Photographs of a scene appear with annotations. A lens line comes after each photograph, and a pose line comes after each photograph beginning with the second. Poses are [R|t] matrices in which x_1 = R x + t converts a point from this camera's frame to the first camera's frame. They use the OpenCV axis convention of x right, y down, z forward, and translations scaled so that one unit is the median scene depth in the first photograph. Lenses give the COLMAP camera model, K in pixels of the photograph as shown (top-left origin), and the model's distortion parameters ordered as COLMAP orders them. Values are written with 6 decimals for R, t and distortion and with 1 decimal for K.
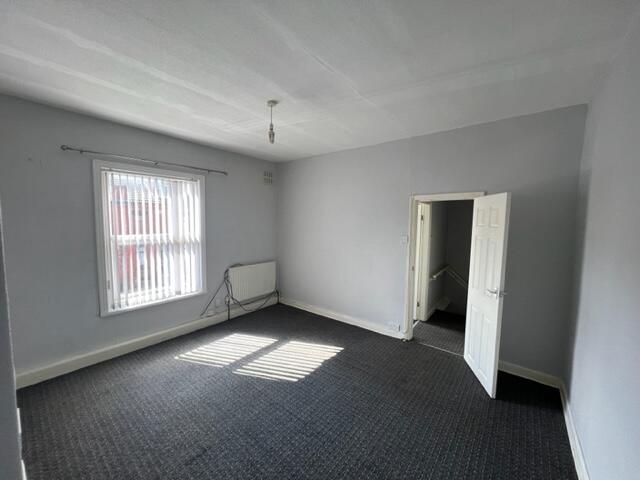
lens RADIAL K [[257.6, 0, 320.0], [0, 257.6, 240.0], [0, 0, 1]] dist [0.000443, -0.000186]
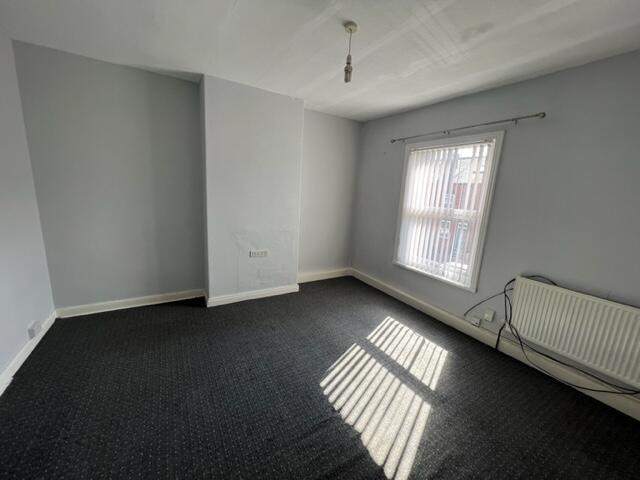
lens RADIAL K [[257.6, 0, 320.0], [0, 257.6, 240.0], [0, 0, 1]] dist [0.000443, -0.000186]
pose [[-0.352251, 0.153184, -0.923284, 0.462692], [-0.133810, 0.968136, 0.211677, -0.050937], [0.926290, 0.198108, -0.320530, 0.924465]]
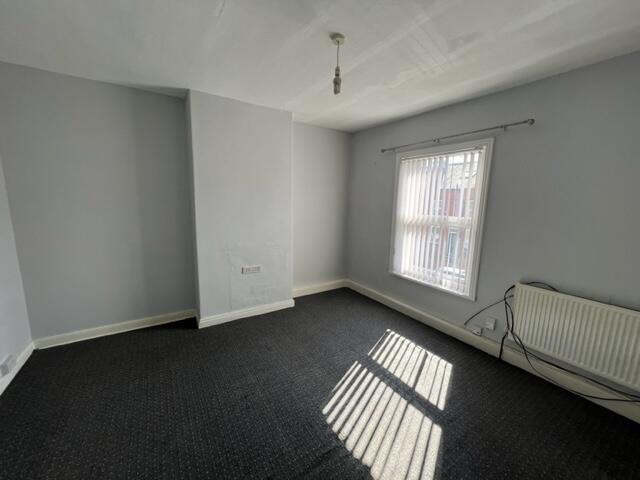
lens RADIAL K [[257.6, 0, 320.0], [0, 257.6, 240.0], [0, 0, 1]] dist [0.000443, -0.000186]
pose [[-0.321053, 0.131493, -0.937889, 0.439665], [-0.100697, 0.979961, 0.171861, -0.057582], [0.941693, 0.149619, -0.301378, 0.910258]]
